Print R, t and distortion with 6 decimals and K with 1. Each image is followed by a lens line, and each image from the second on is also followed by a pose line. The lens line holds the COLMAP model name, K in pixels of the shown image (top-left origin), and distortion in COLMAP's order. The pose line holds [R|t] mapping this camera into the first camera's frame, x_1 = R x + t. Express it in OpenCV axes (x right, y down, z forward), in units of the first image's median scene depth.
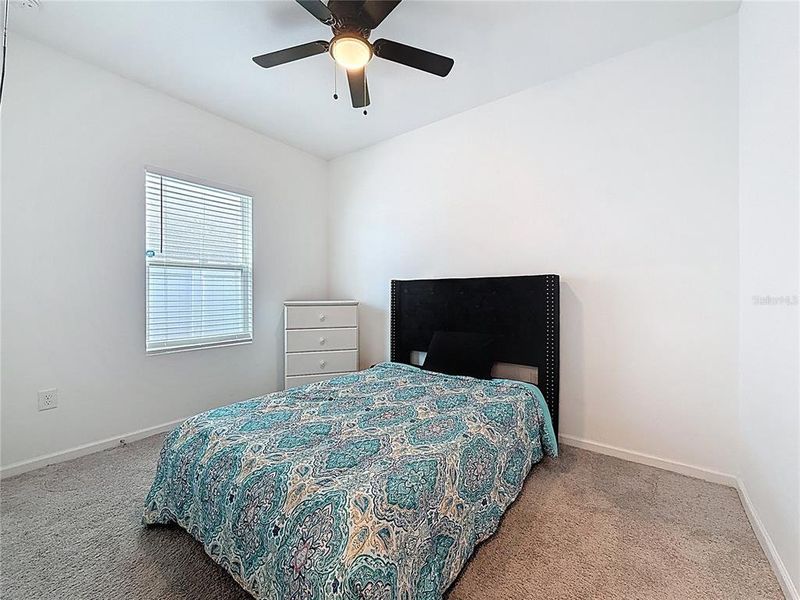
lens RADIAL K [[330.0, 0, 397.9], [0, 330.0, 295.2], [0, 0, 1]] dist [0.000996, 0.000091]
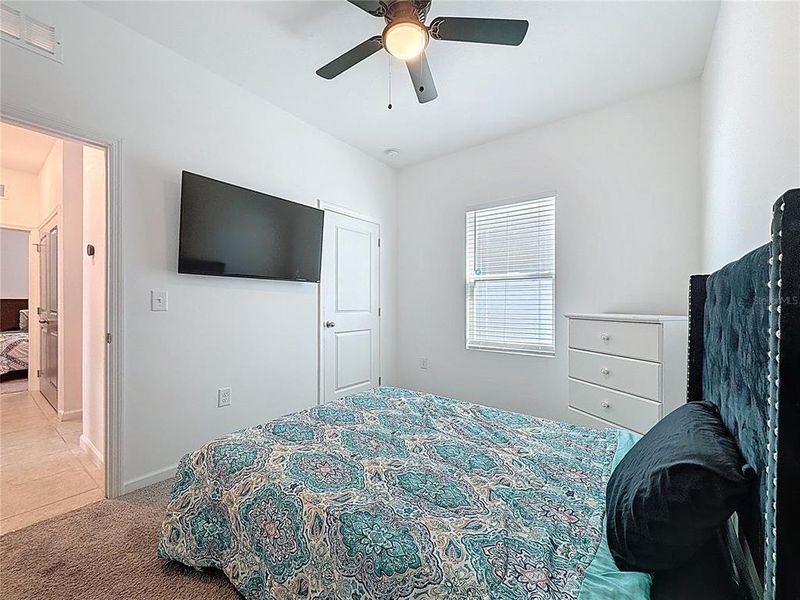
lens RADIAL K [[330.0, 0, 402.8], [0, 330.0, 304.2], [0, 0, 1]] dist [0.000996, 0.000091]
pose [[0.008469, 0.007143, -0.999939, 0.740243], [-0.007885, 0.999944, 0.007077, -0.008447], [0.999933, 0.007824, 0.008525, 0.937352]]
